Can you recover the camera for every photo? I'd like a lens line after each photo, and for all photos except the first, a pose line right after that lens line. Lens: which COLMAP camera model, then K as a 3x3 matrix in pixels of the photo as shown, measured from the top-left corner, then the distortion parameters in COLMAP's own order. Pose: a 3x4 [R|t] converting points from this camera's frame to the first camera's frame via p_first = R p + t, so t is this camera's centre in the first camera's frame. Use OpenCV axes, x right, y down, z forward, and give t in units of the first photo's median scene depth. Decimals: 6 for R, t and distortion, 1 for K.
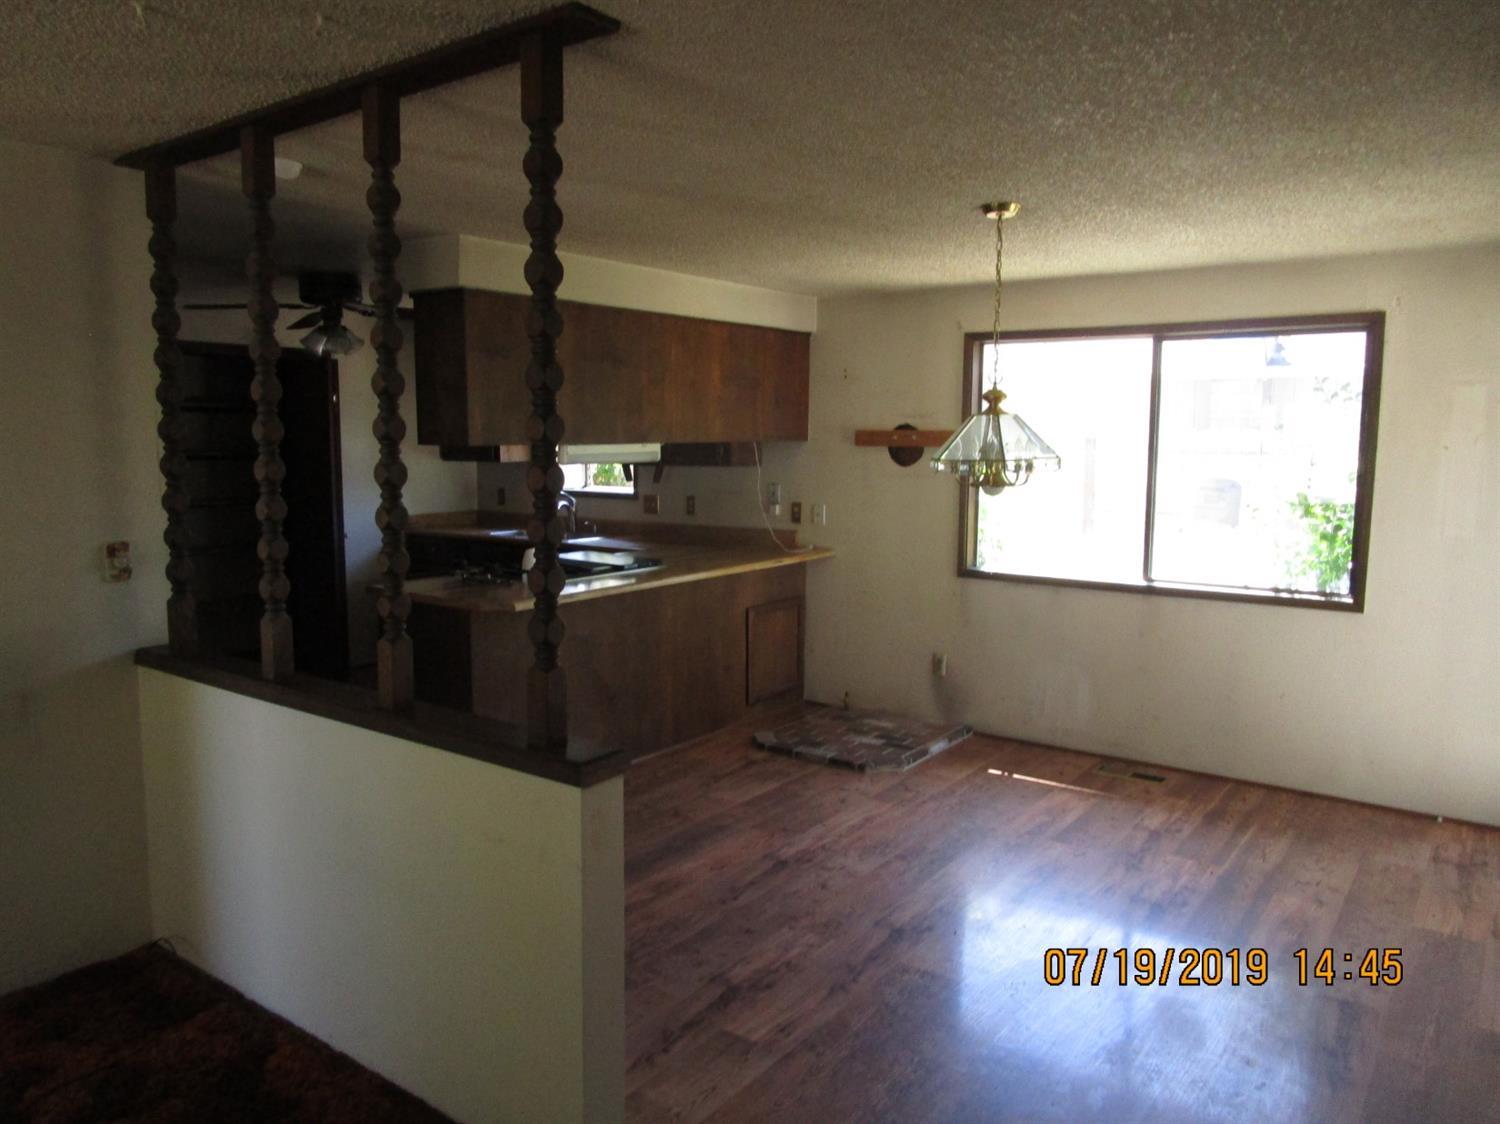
lens RADIAL K [[1057.2, 0, 750.0], [0, 1057.2, 562.0], [0, 0, 1]] dist [-0.043268, 0.001419]
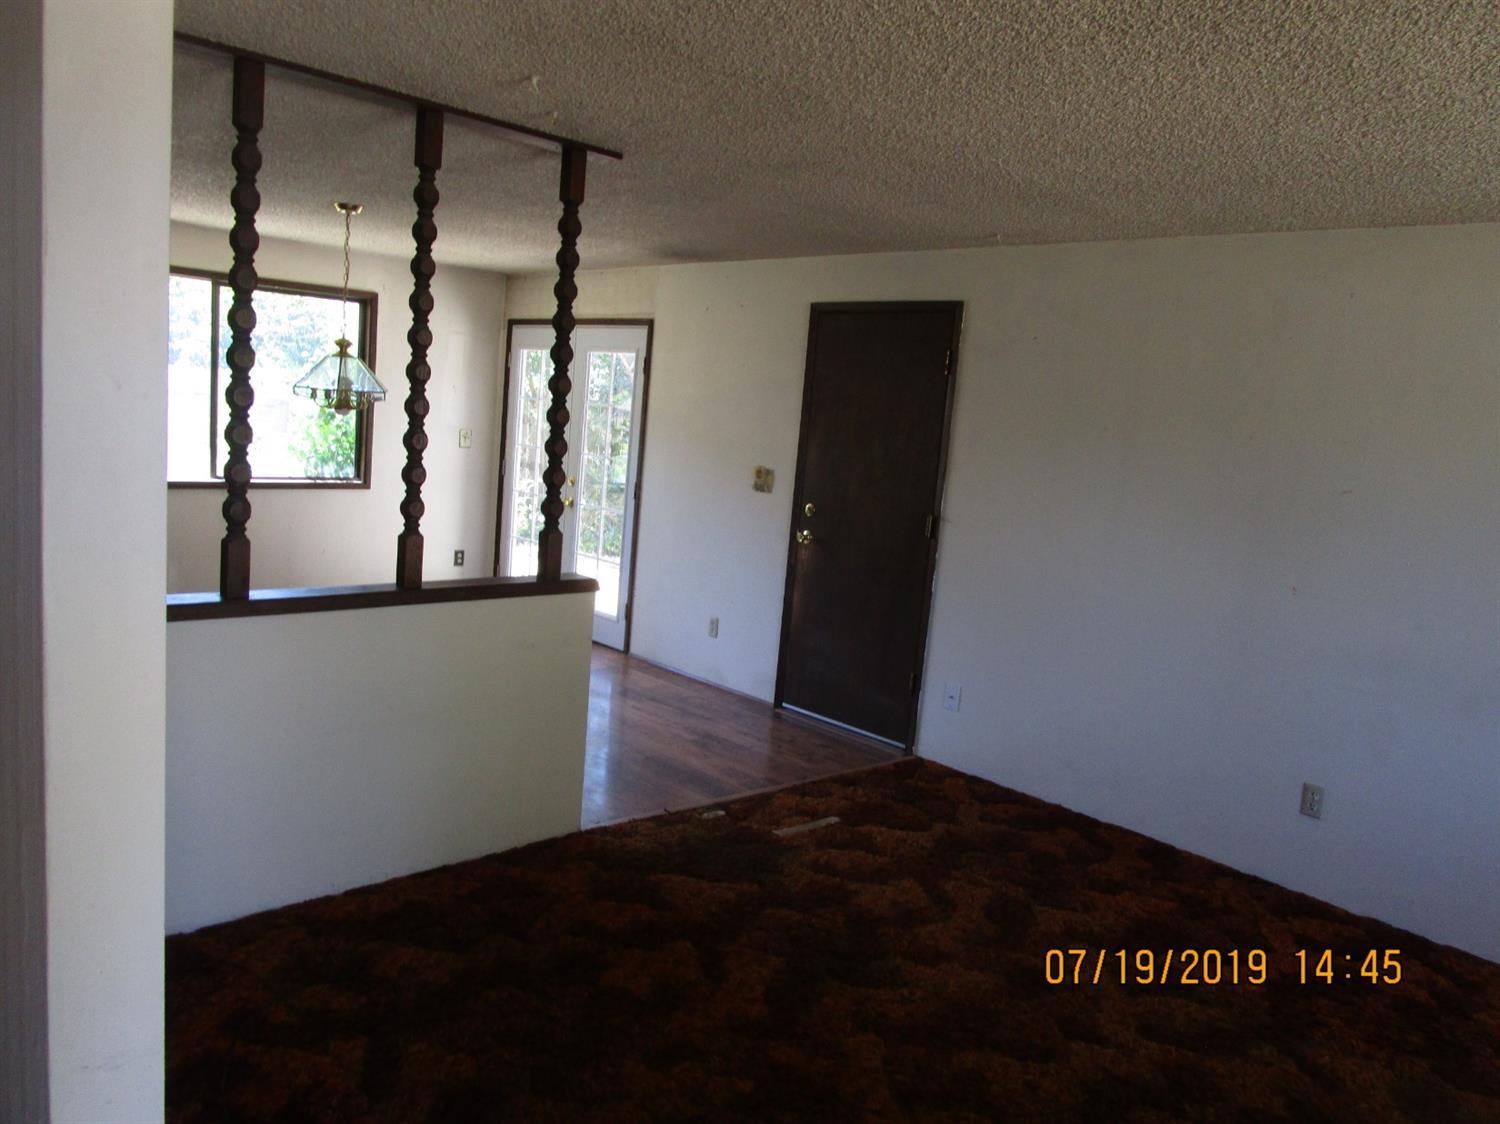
lens RADIAL K [[1057.2, 0, 750.0], [0, 1057.2, 562.0], [0, 0, 1]] dist [-0.043268, 0.001419]
pose [[0.192931, -0.134636, 0.971932, -1.169207], [0.033927, 0.990865, 0.130524, -0.037730], [-0.980626, 0.007792, 0.195736, 0.261199]]
